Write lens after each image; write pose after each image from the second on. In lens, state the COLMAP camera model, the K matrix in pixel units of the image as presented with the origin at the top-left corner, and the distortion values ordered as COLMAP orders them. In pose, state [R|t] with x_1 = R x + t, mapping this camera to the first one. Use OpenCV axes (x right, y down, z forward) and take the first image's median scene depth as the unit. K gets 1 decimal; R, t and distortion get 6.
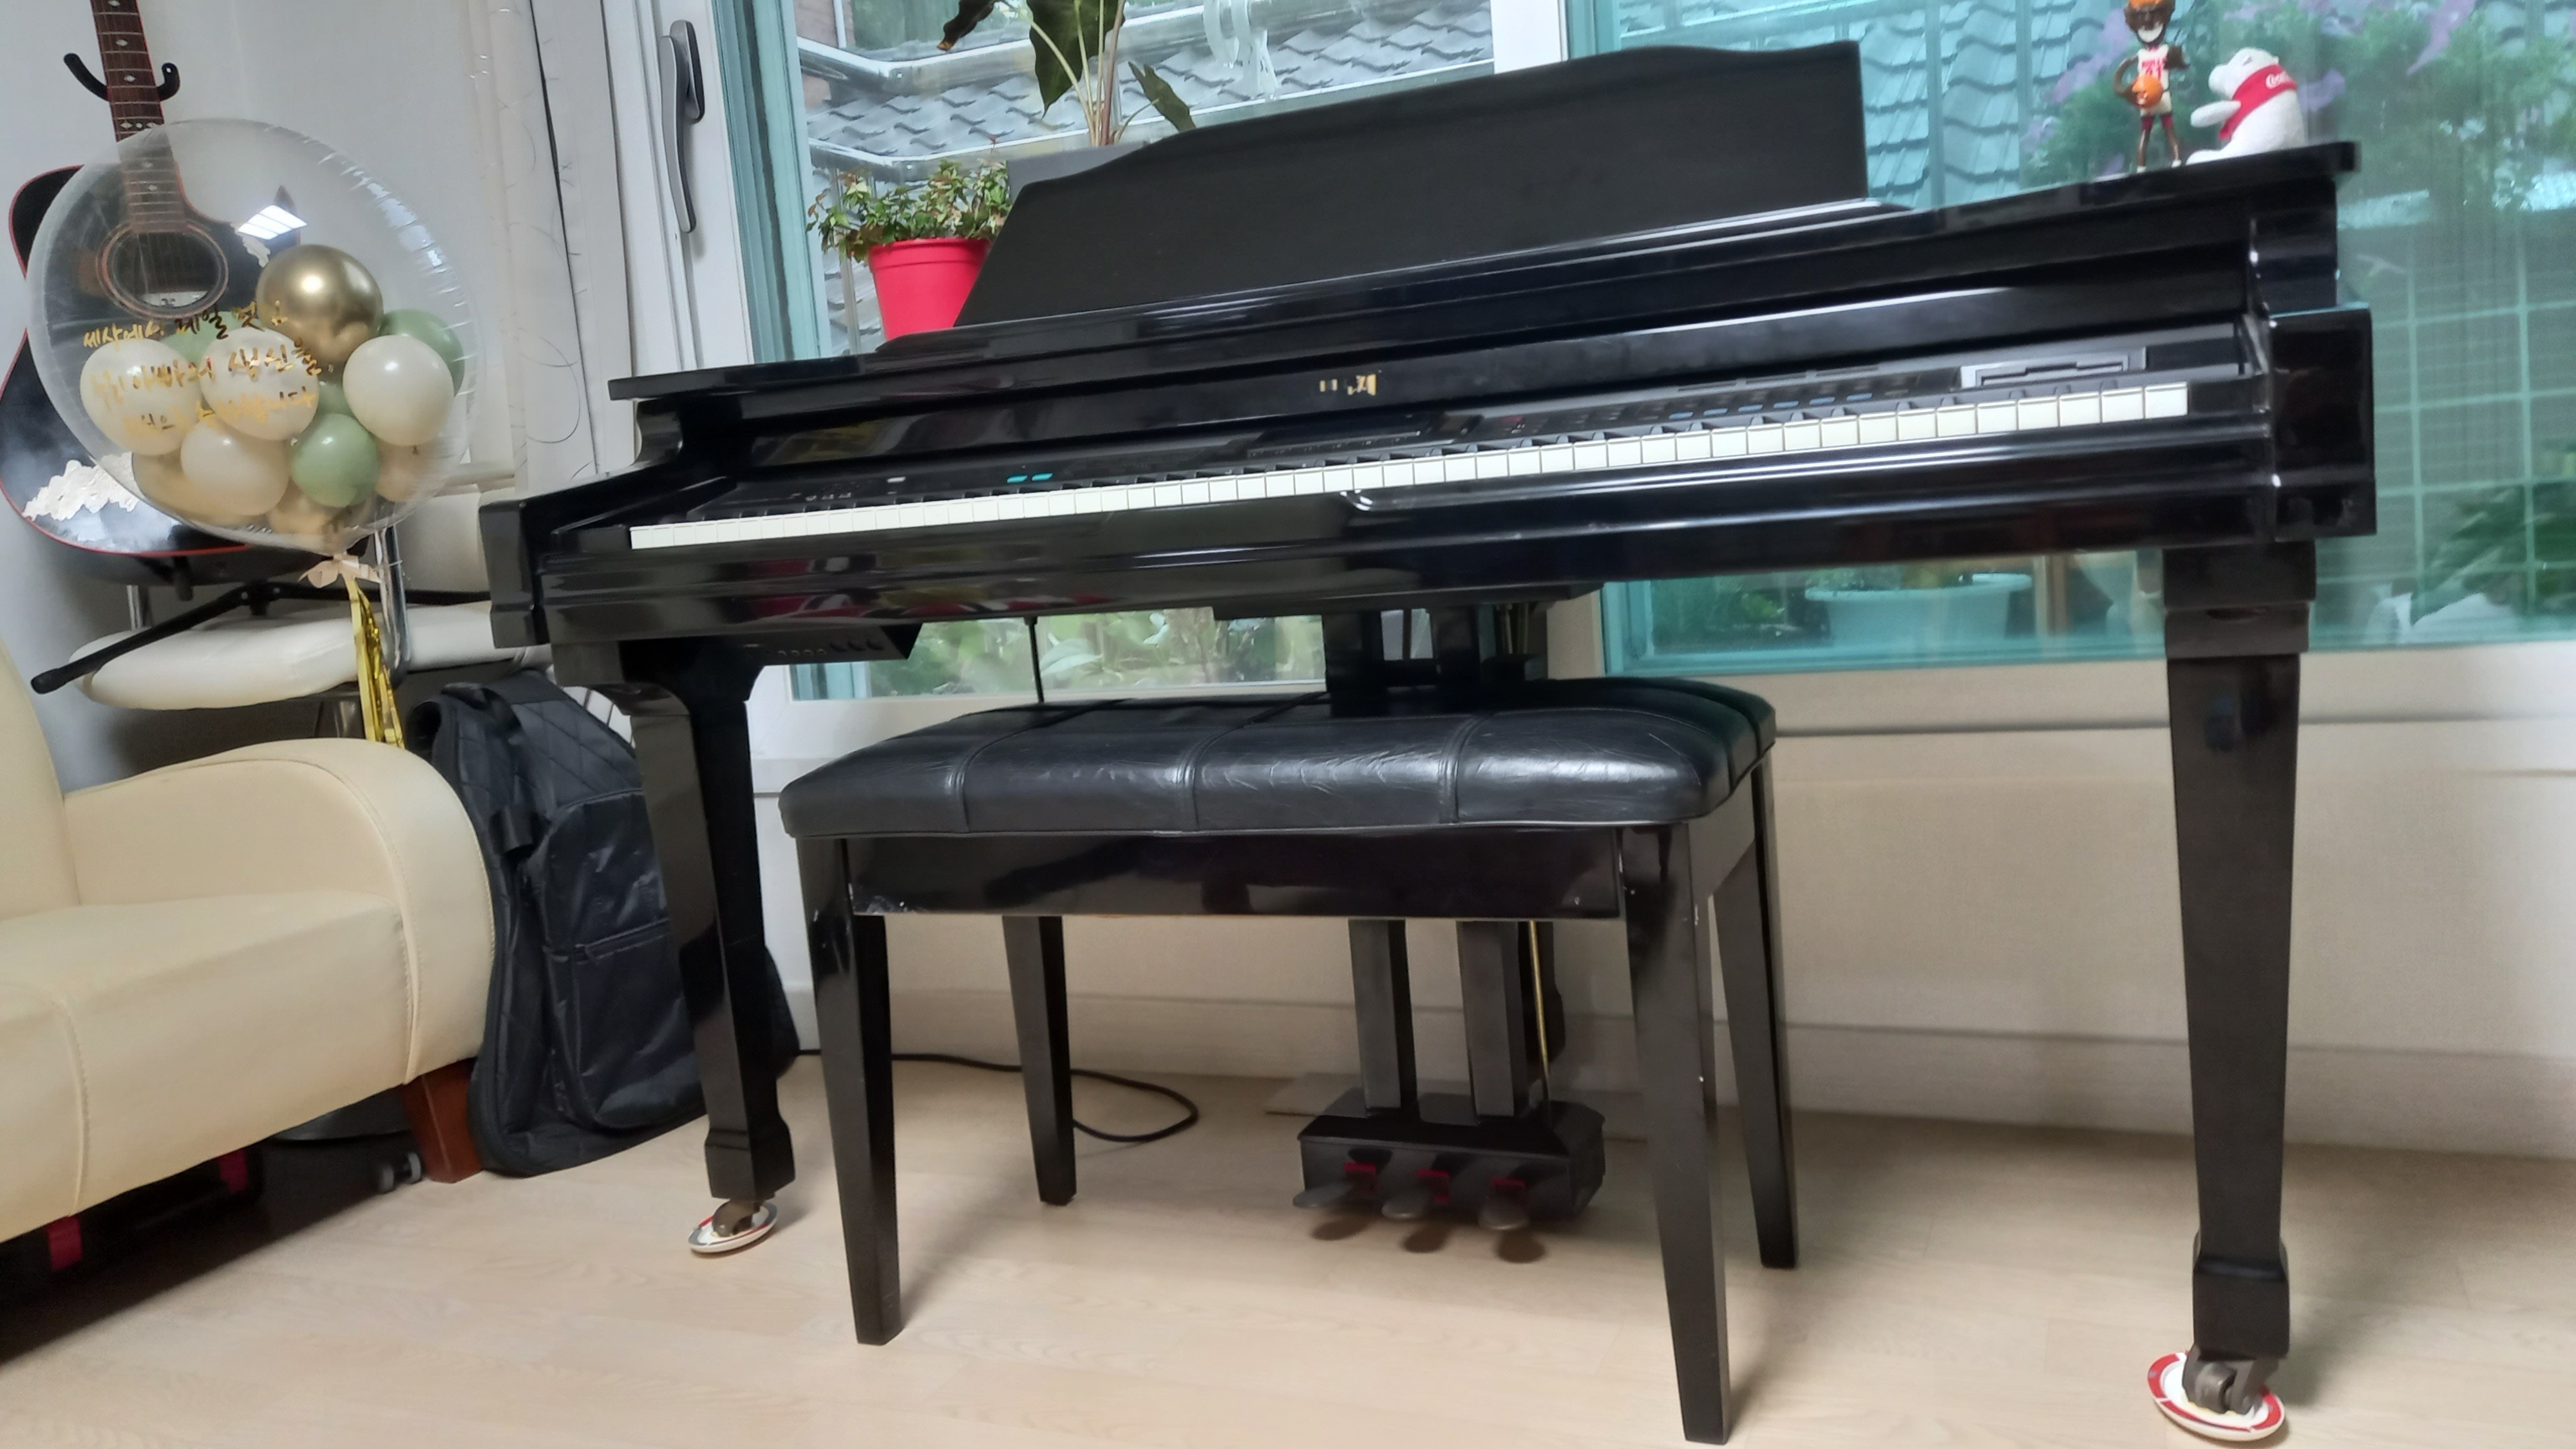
lens RADIAL K [[1883.7, 0, 1275.5], [0, 1883.7, 725.5], [0, 0, 1]] dist [0.066083, -0.058271]
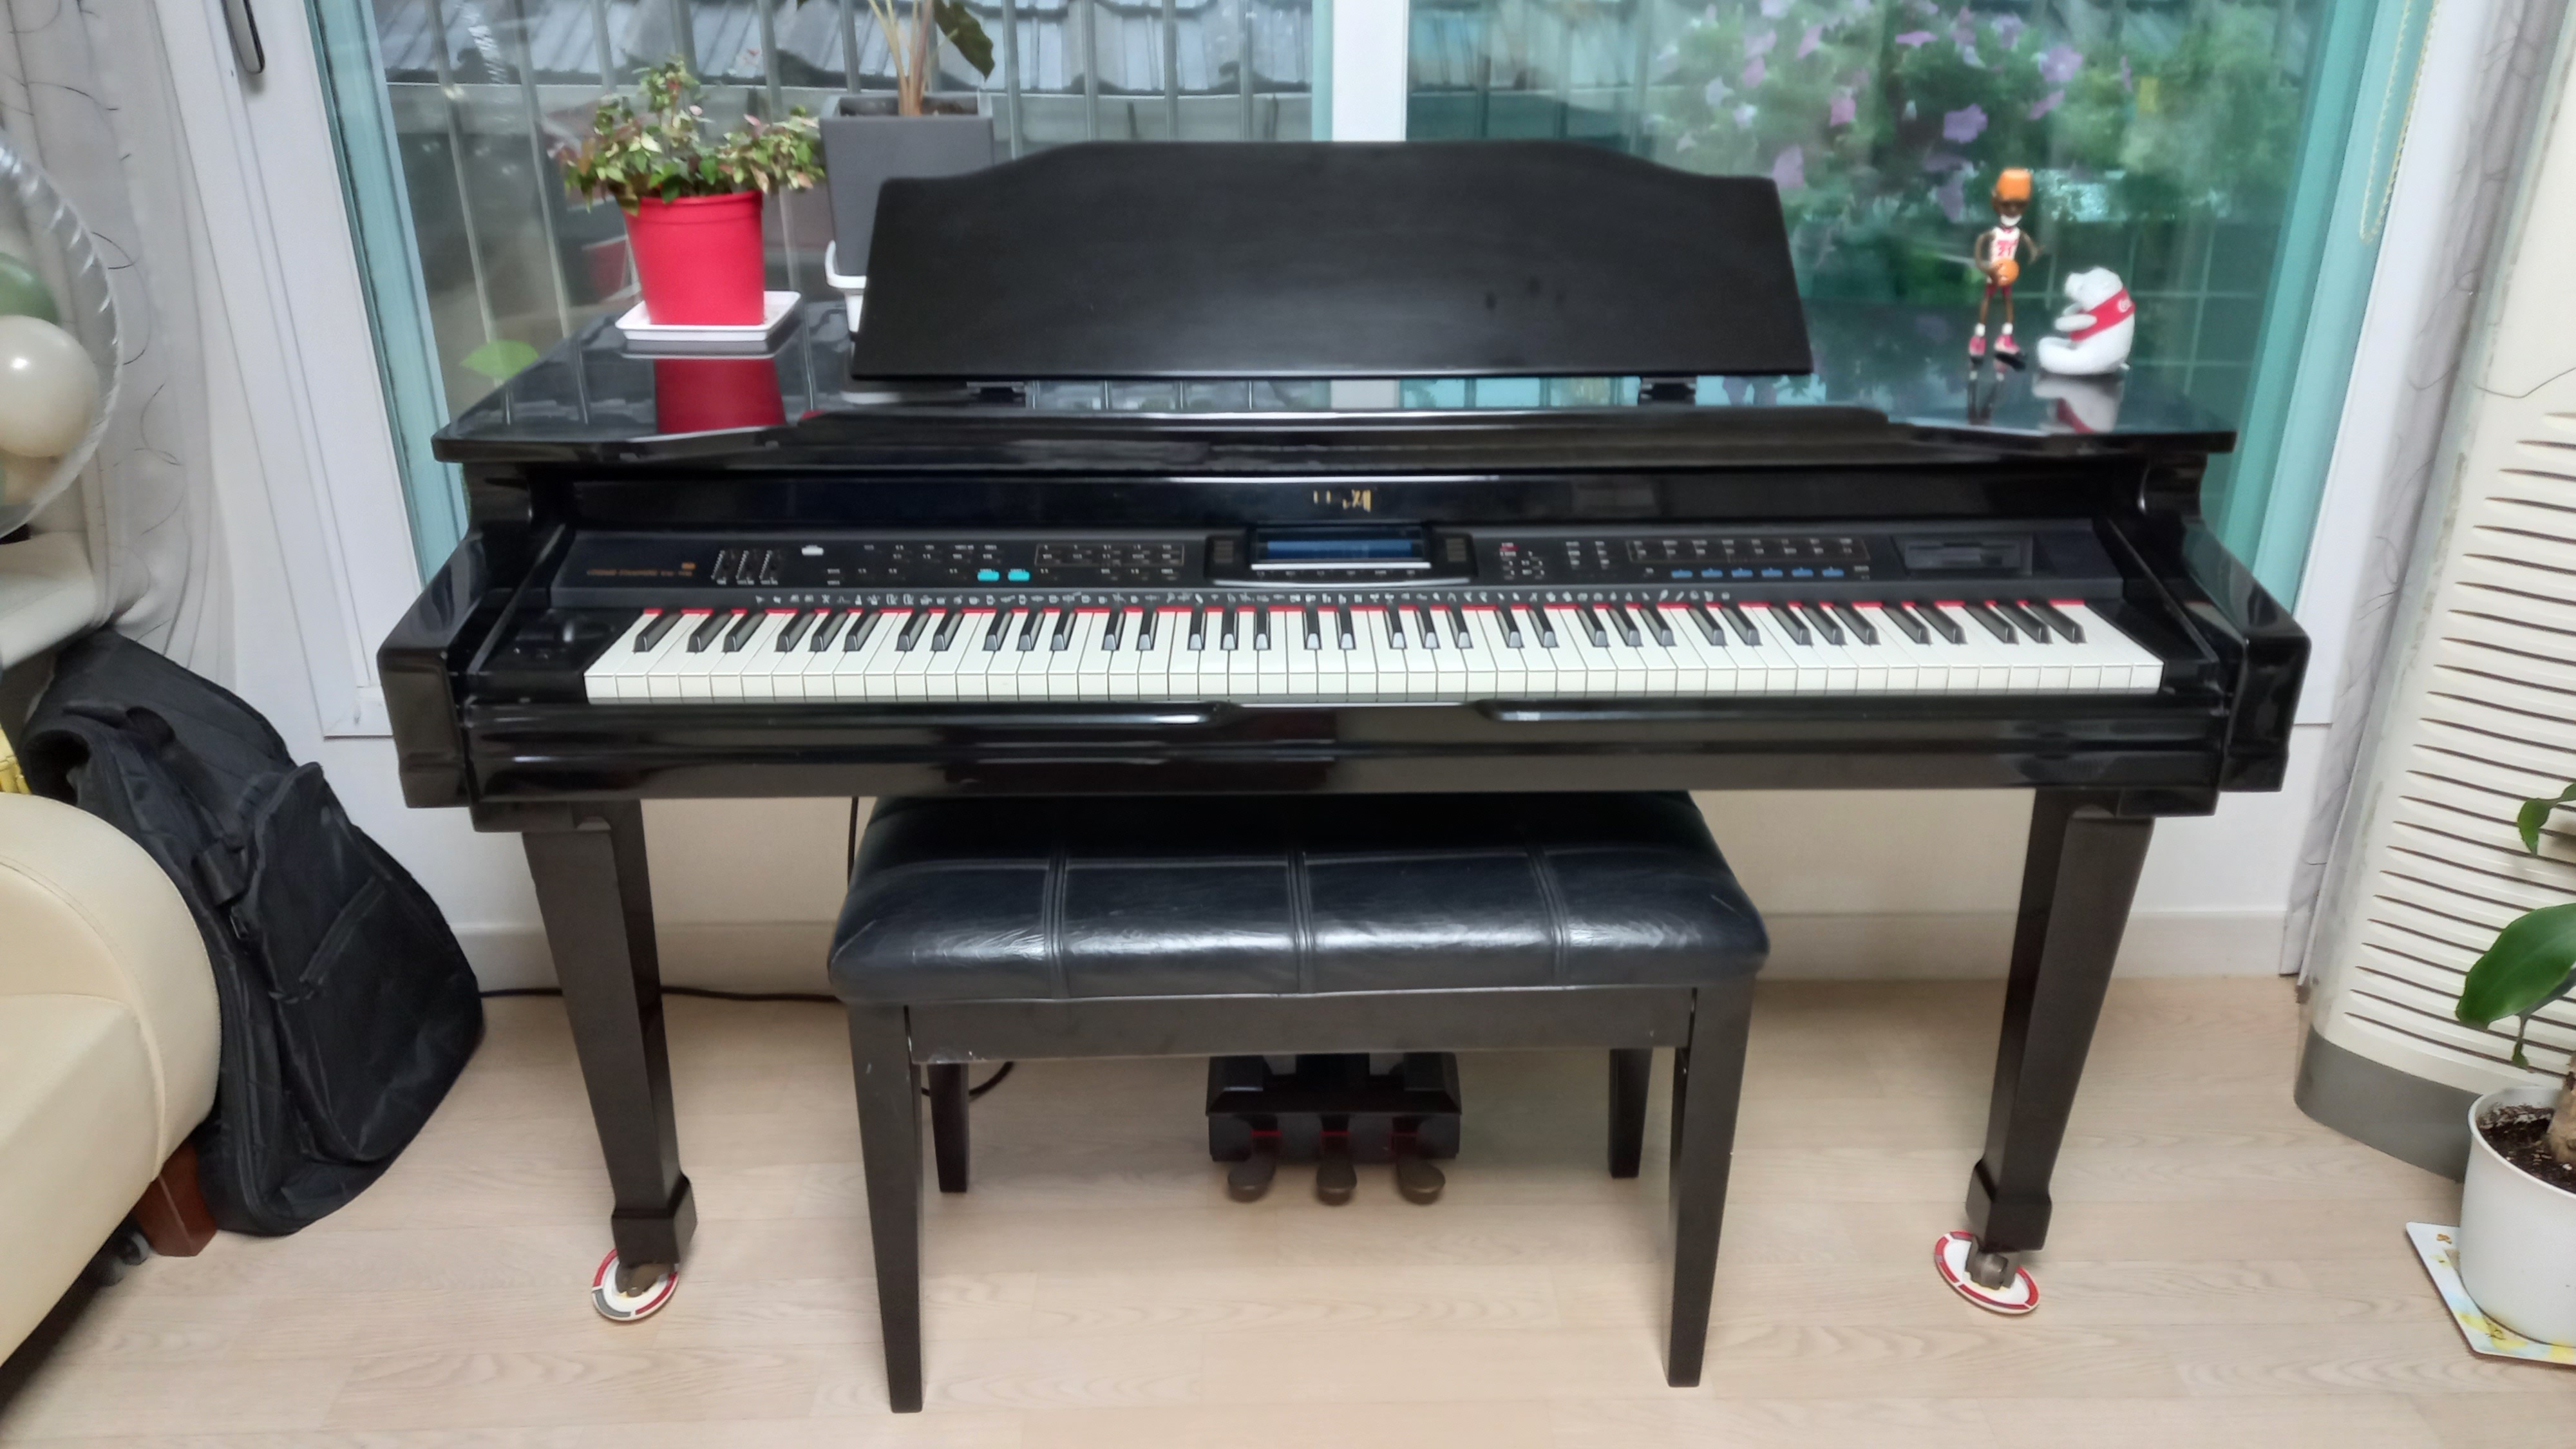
lens RADIAL K [[1873.2, 0, 1288.0], [0, 1873.2, 724.5], [0, 0, 1]] dist [0.083103, -0.091555]
pose [[0.898434, -0.102670, 0.426937, -0.374672], [-0.022322, 0.960345, 0.277918, -0.295006], [-0.438541, -0.259221, 0.860515, 0.082649]]
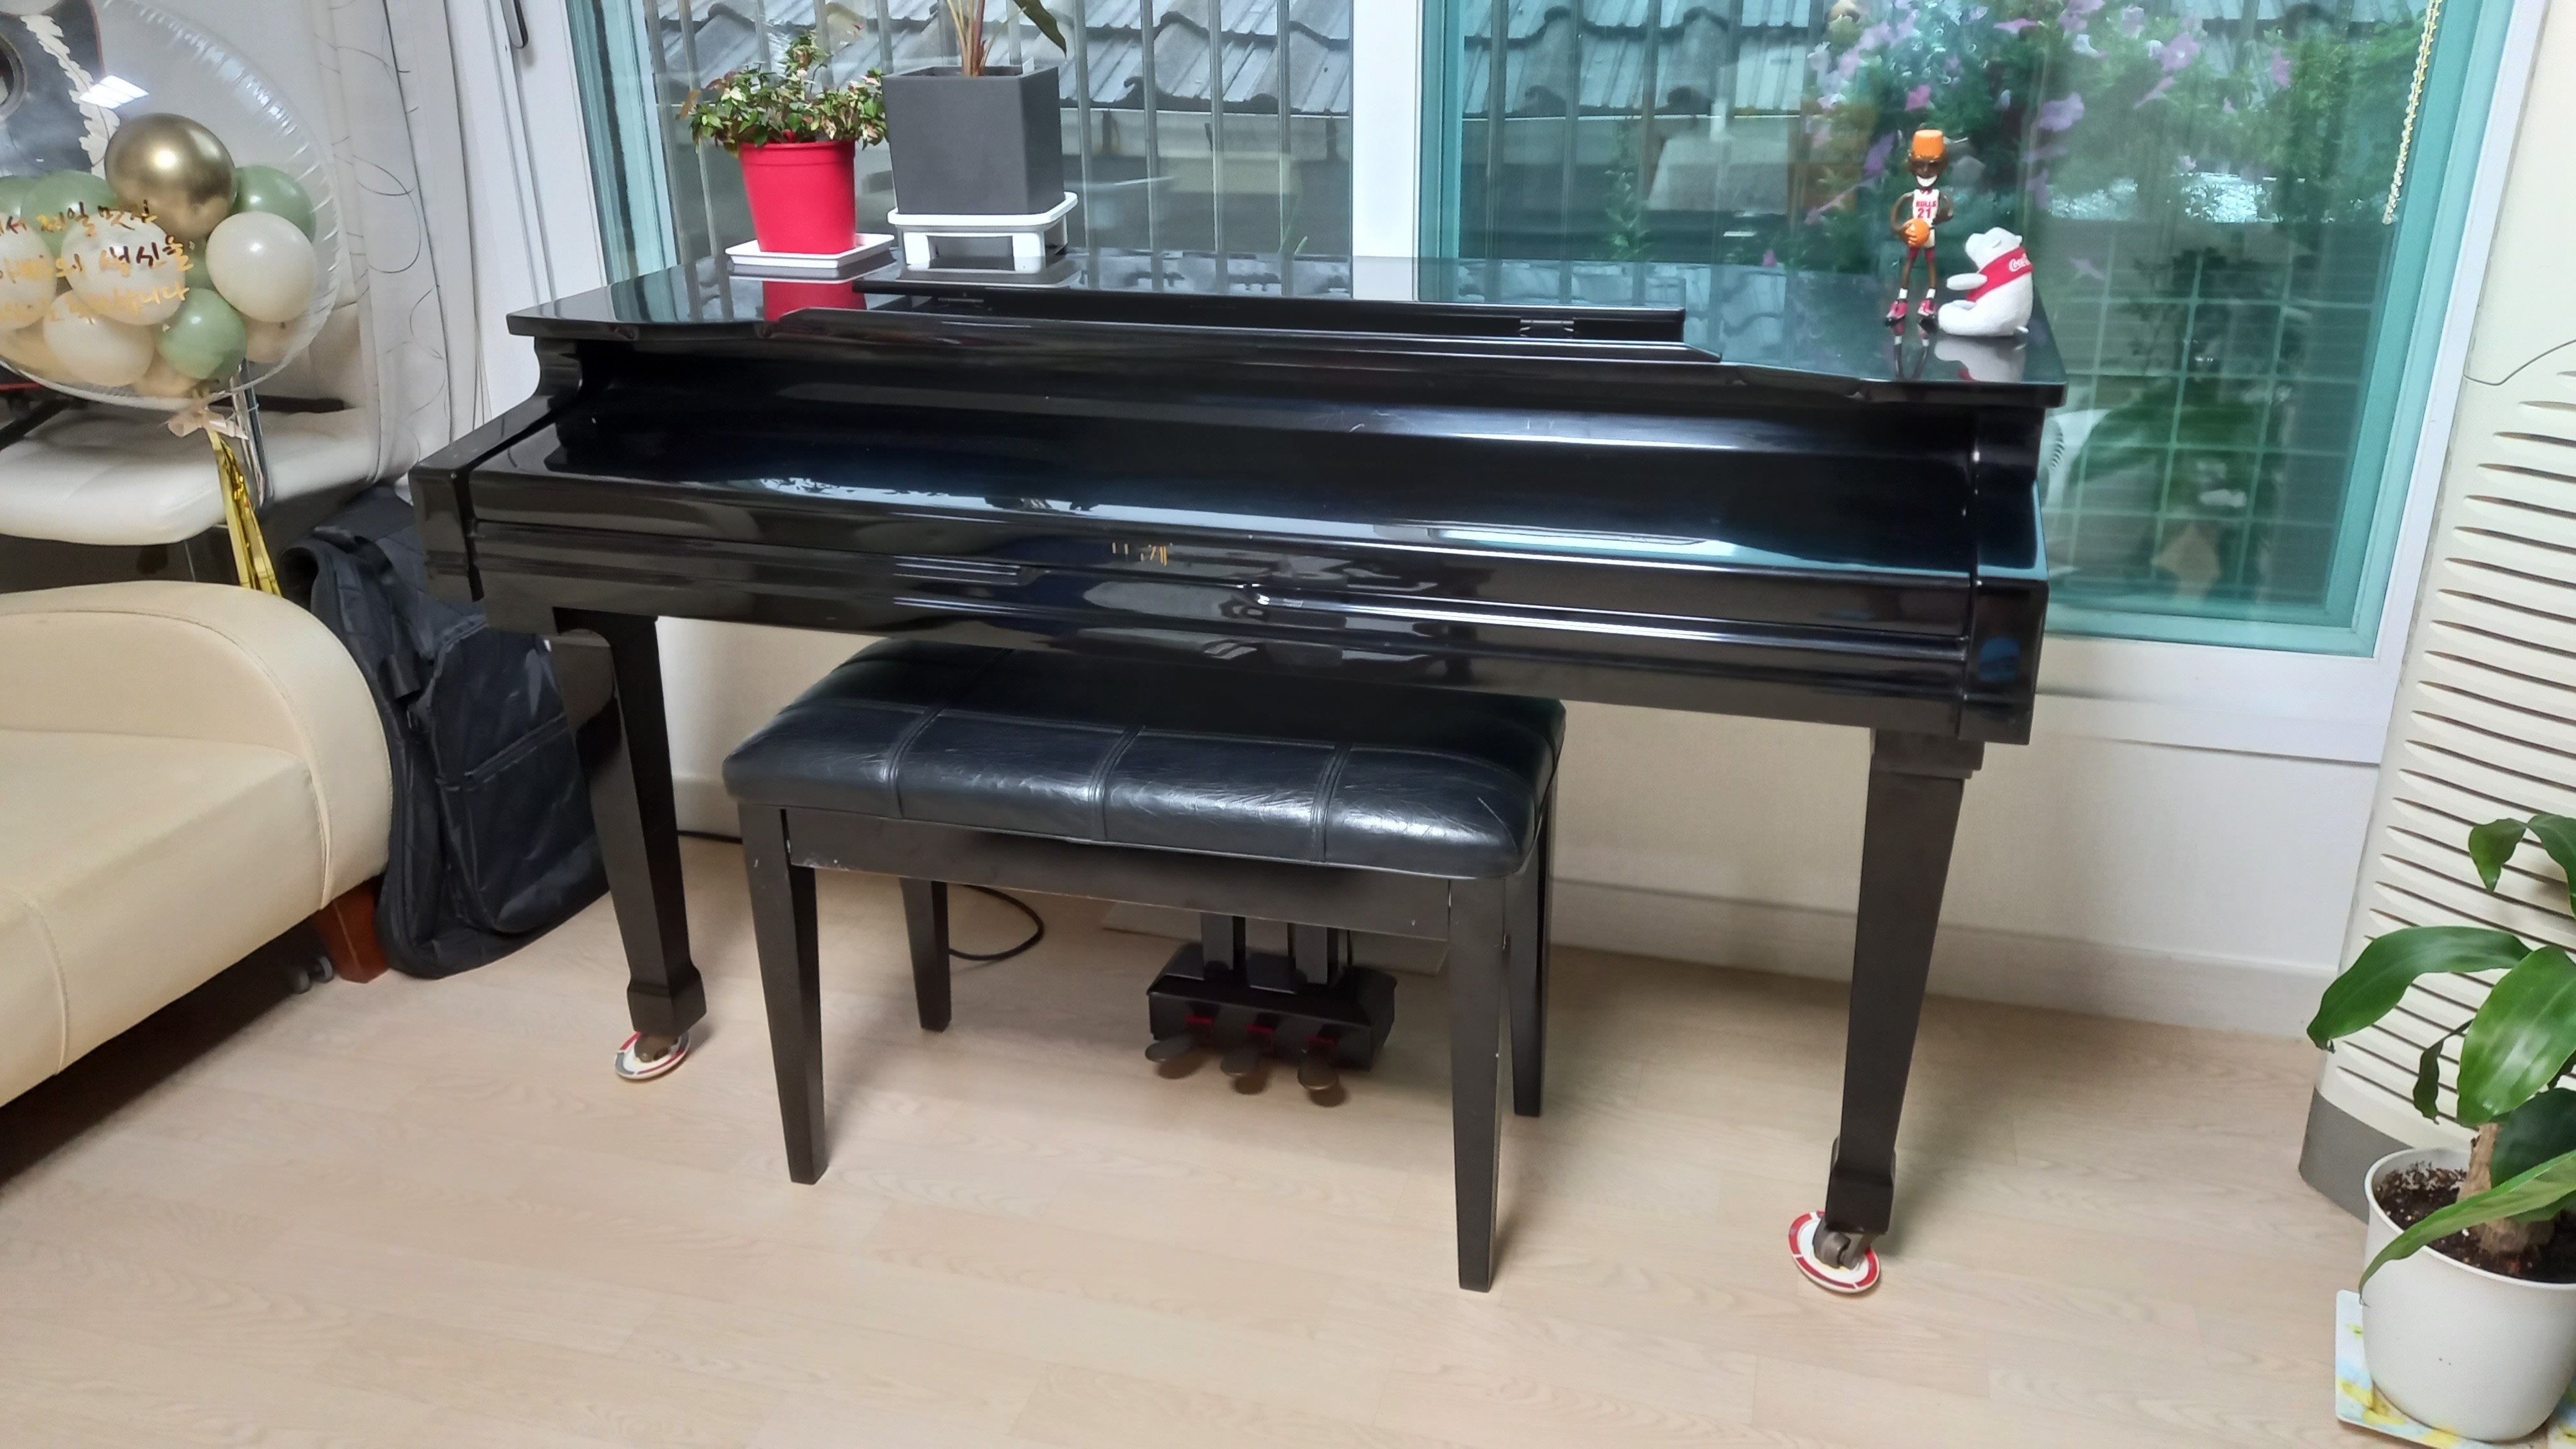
lens RADIAL K [[1883.7, 0, 1275.5], [0, 1883.7, 725.5], [0, 0, 1]] dist [0.066083, -0.058271]
pose [[0.988476, 0.012674, 0.150848, -0.086629], [-0.050722, 0.966617, 0.251156, -0.242397], [-0.142629, -0.255913, 0.956120, -0.116061]]
